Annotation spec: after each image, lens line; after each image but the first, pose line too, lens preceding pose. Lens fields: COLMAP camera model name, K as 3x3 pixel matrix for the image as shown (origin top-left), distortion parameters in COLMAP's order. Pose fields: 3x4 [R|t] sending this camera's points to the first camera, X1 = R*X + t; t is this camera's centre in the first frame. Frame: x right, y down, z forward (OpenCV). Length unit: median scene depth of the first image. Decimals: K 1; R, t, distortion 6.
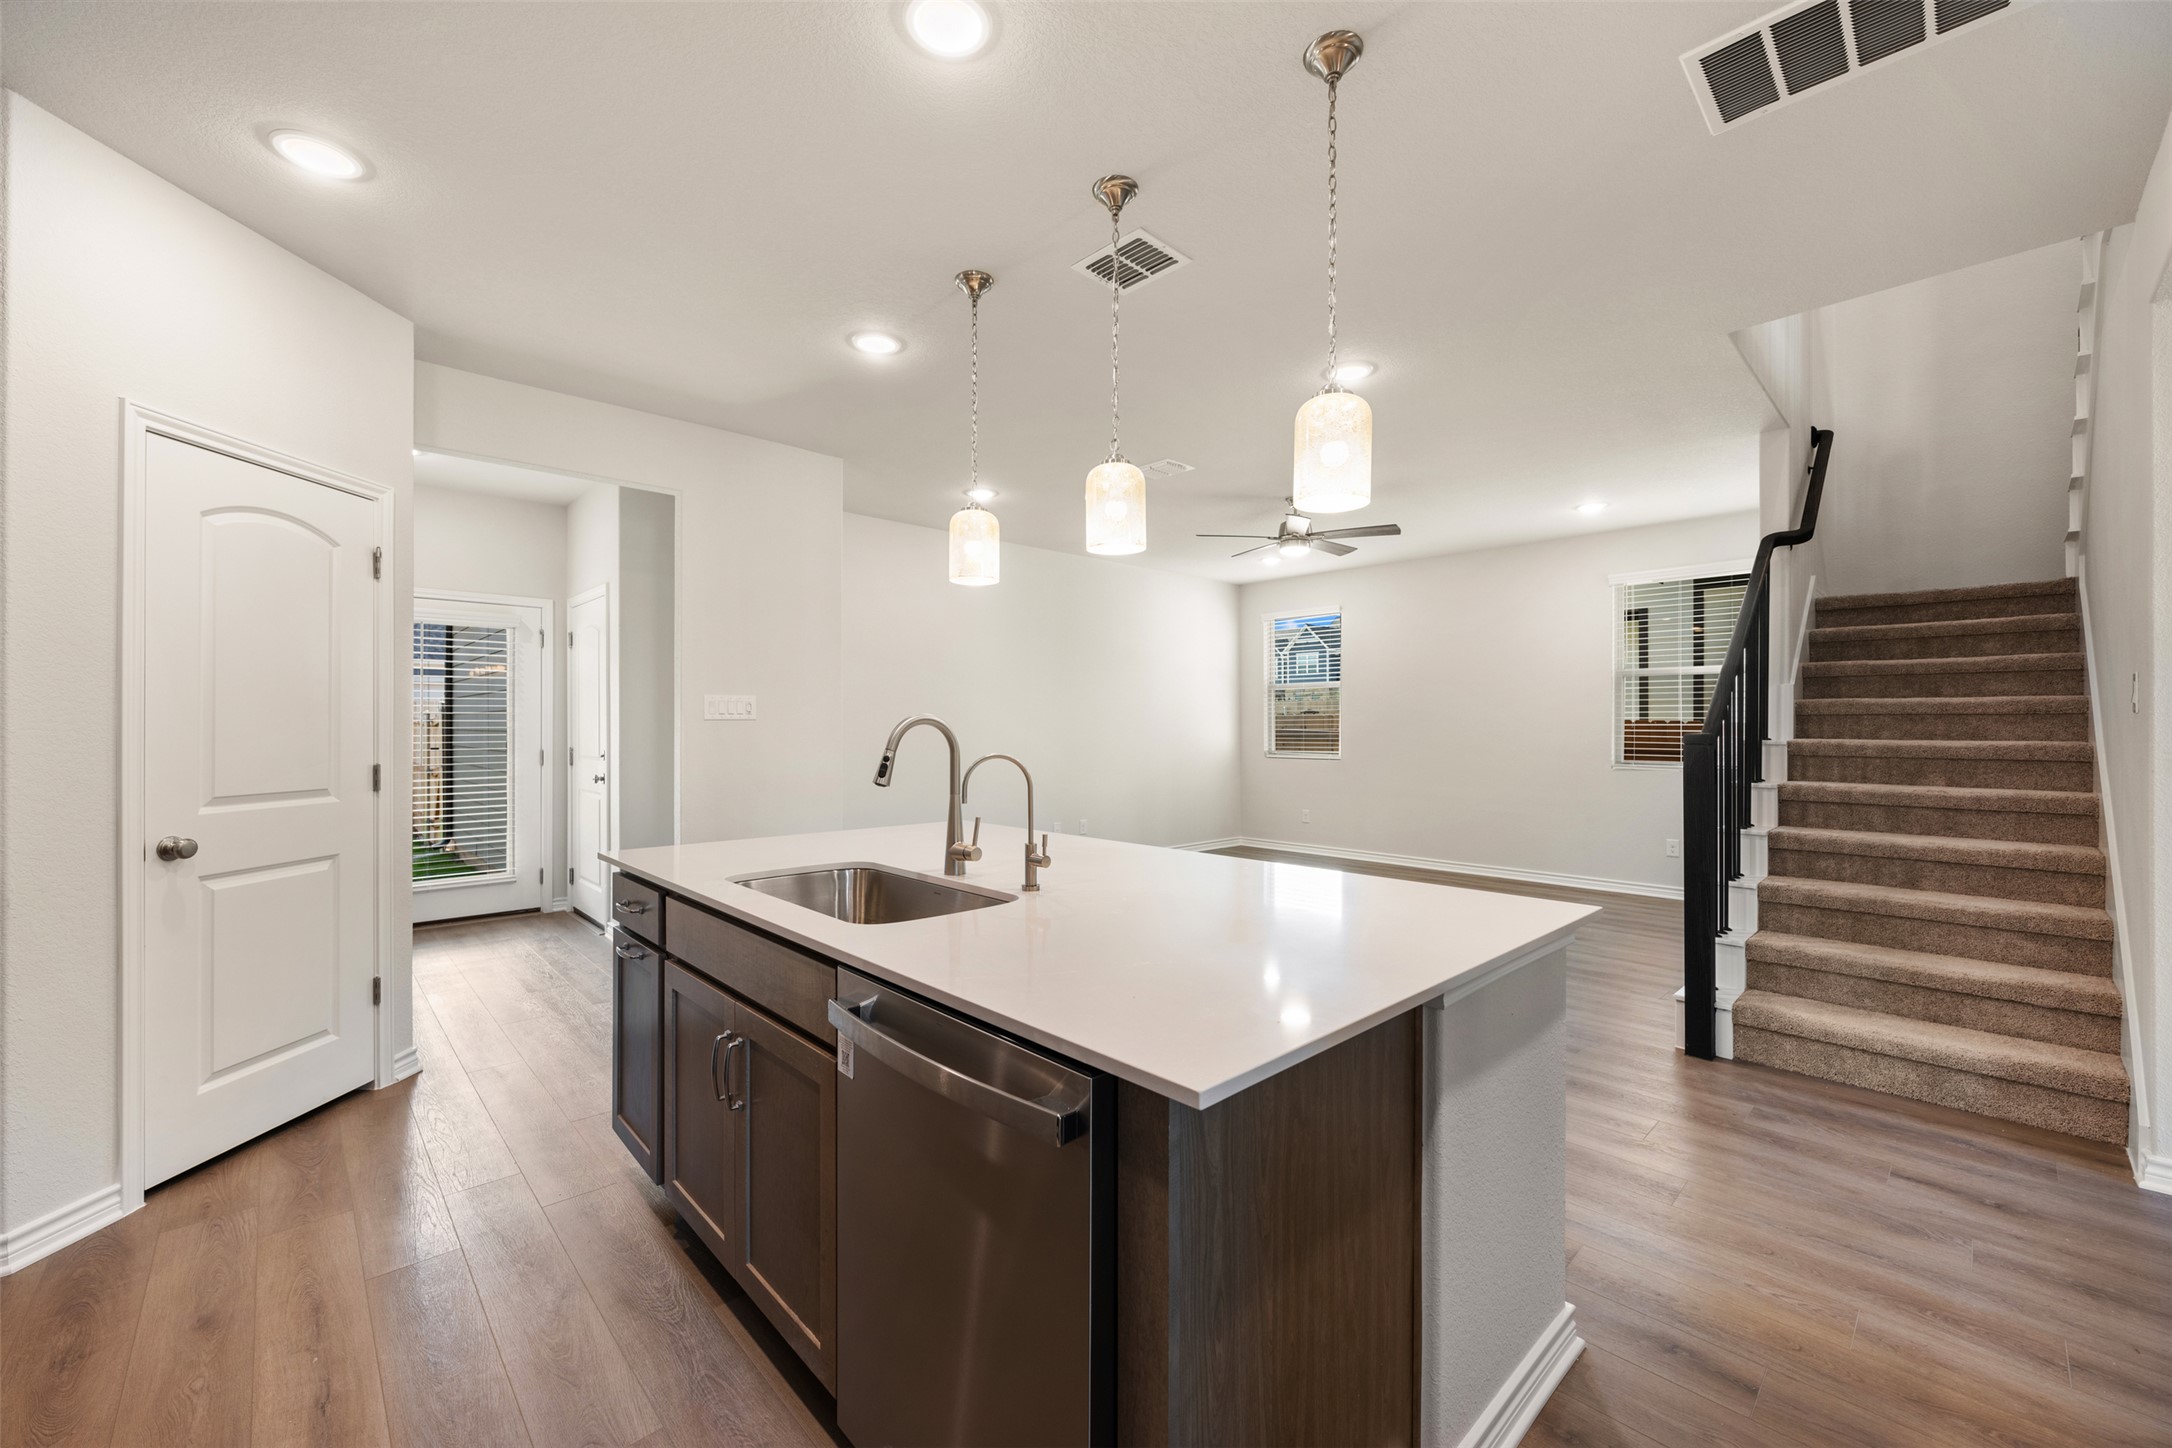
lens RADIAL K [[857.9, 0, 1086.0], [0, 857.9, 724.0], [0, 0, 1]] dist [-0.000555, 0.000026]
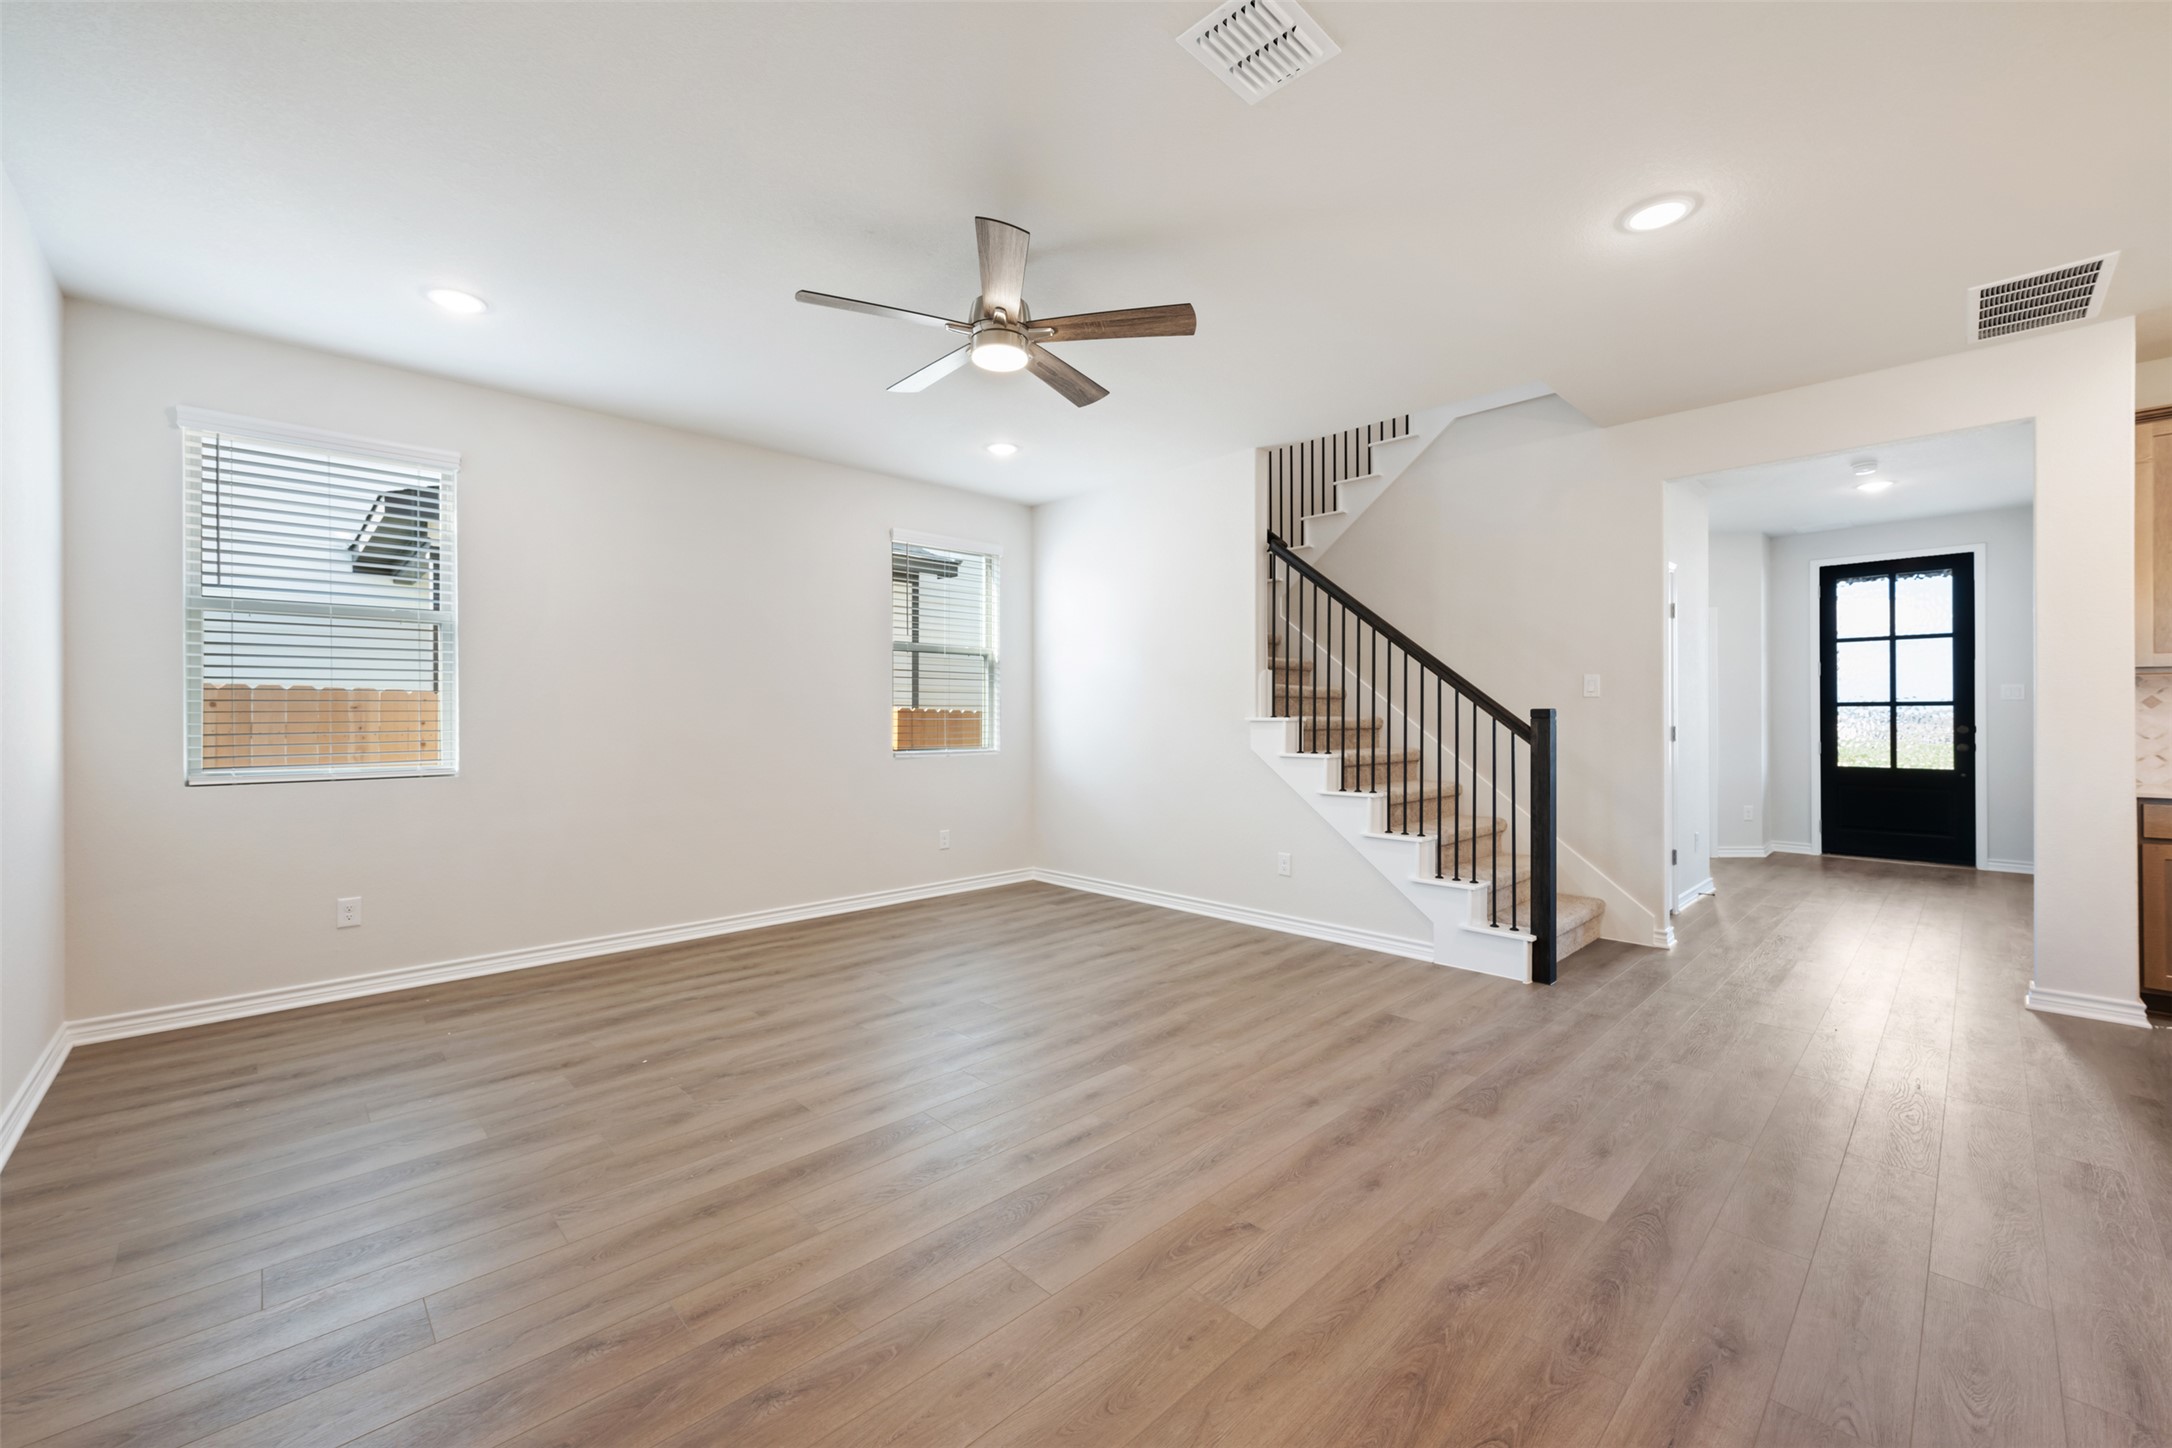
lens RADIAL K [[861.6, 0, 1082.1], [0, 861.6, 714.3], [0, 0, 1]] dist [0.000613, 0.000297]
pose [[-0.006052, 0.000697, 0.999981, -0.640473], [0.000031, 1.000000, -0.000697, 0.026217], [-0.999982, 0.000026, -0.006052, 2.255906]]
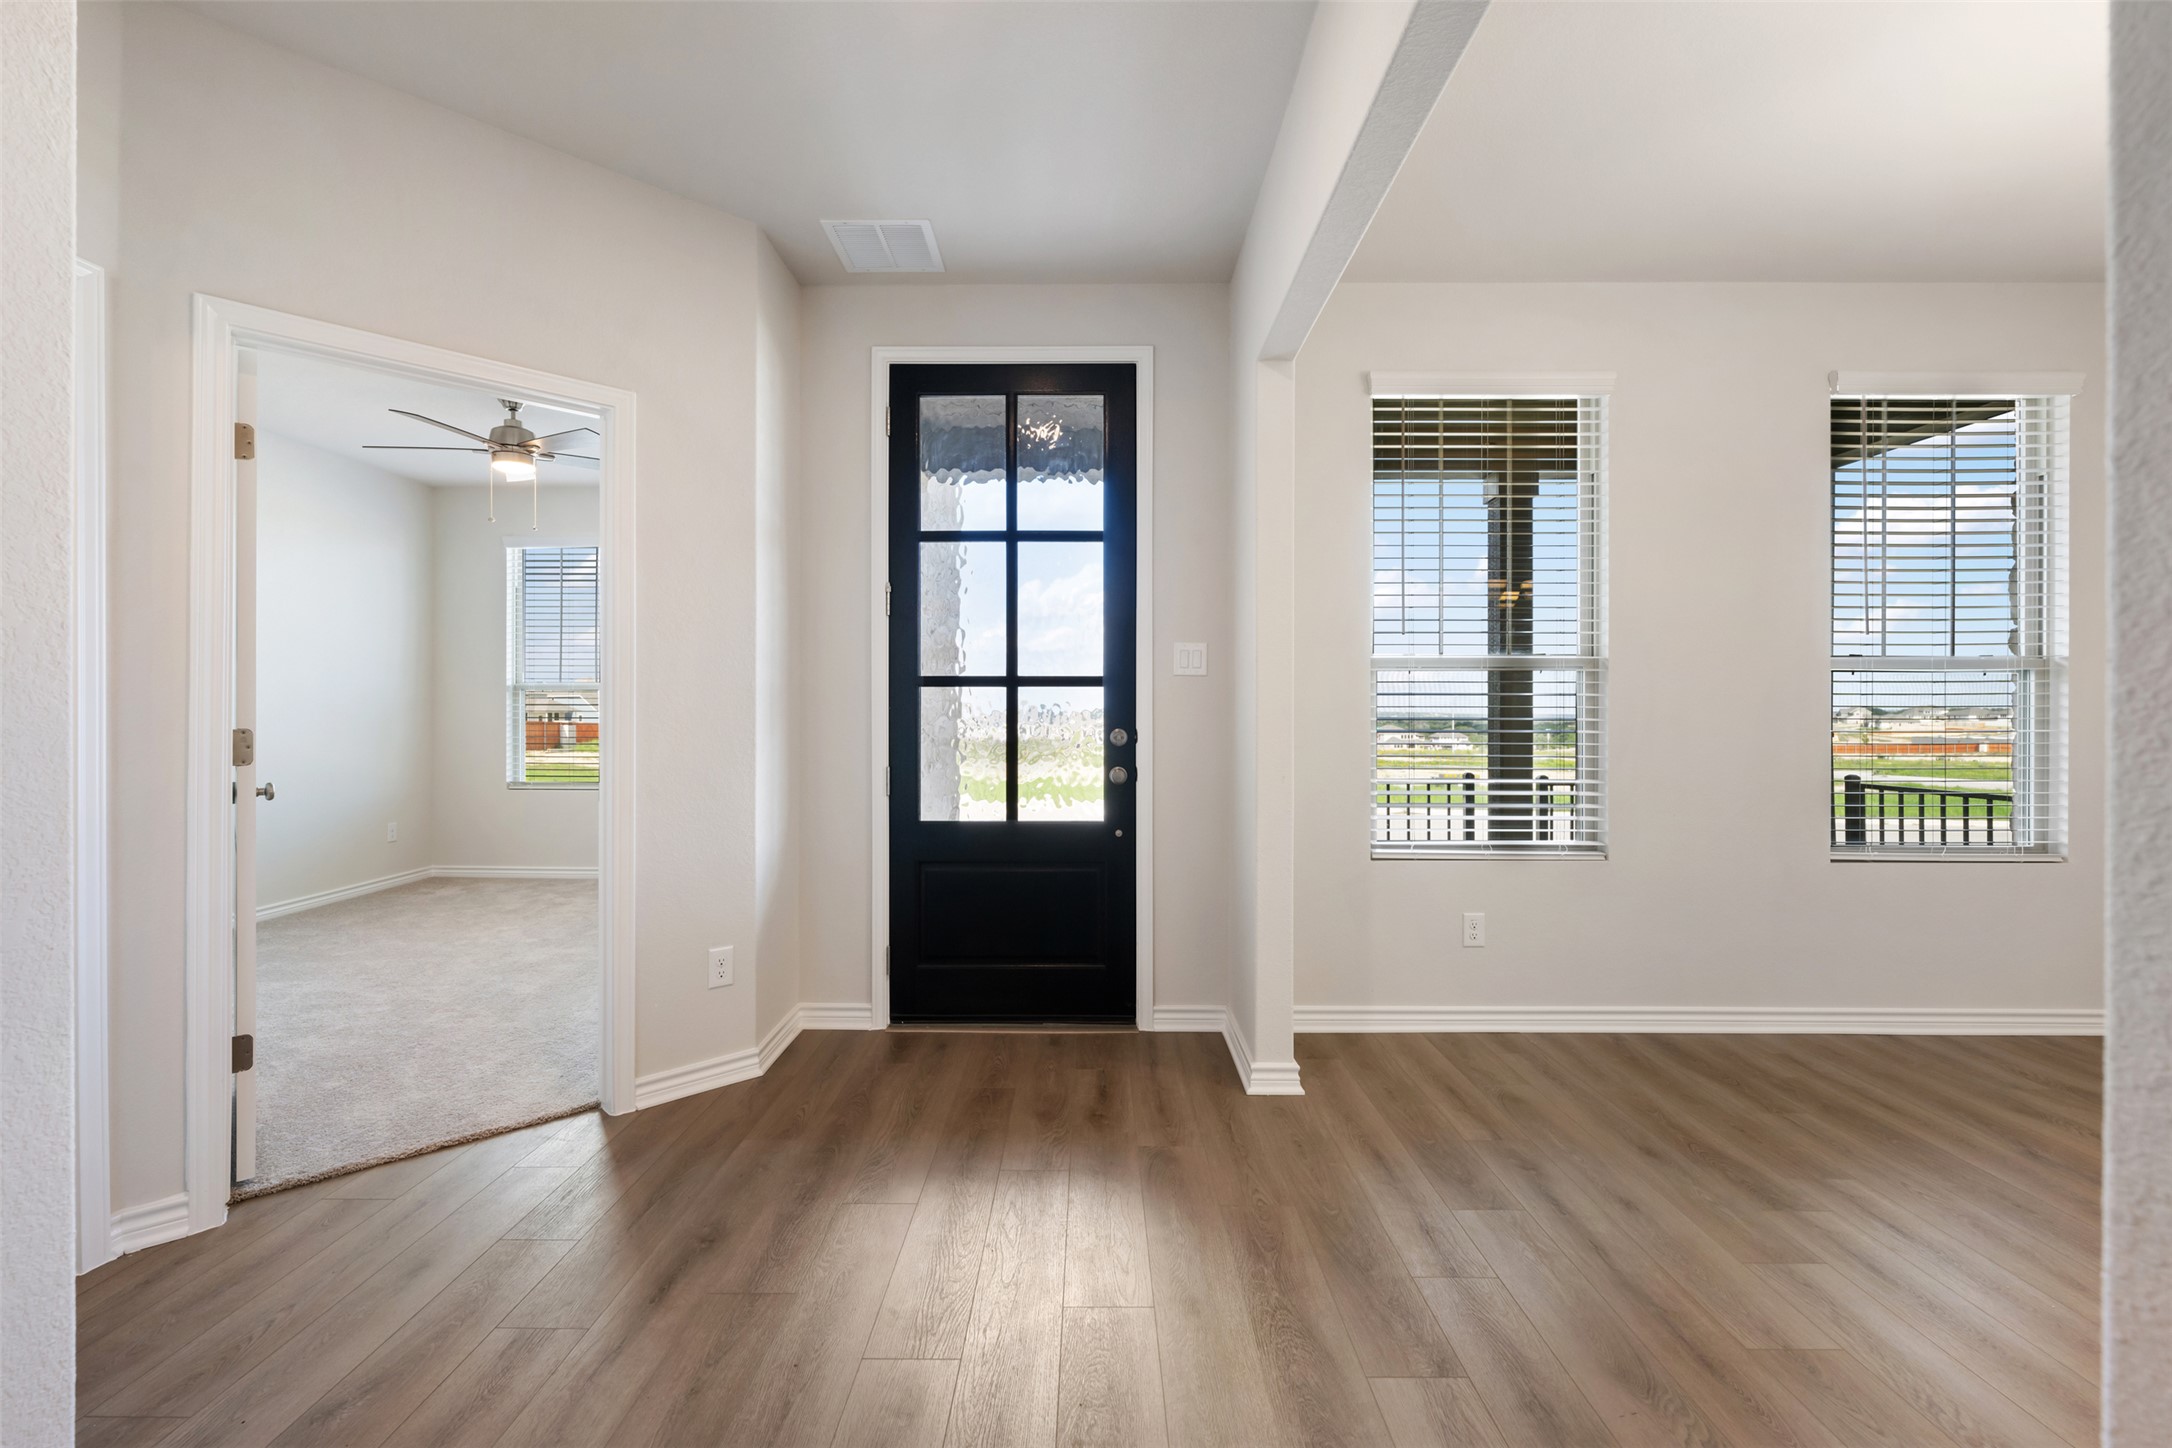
lens RADIAL K [[926.2, 0, 1086.0], [0, 926.2, 712.2], [0, 0, 1]] dist [0.001509, 0.000416]
pose [[-0.722224, 0.000607, 0.691659, 1.208450], [-0.002866, 0.999988, -0.003871, 0.042168], [-0.691653, -0.004778, -0.722214, 0.427418]]
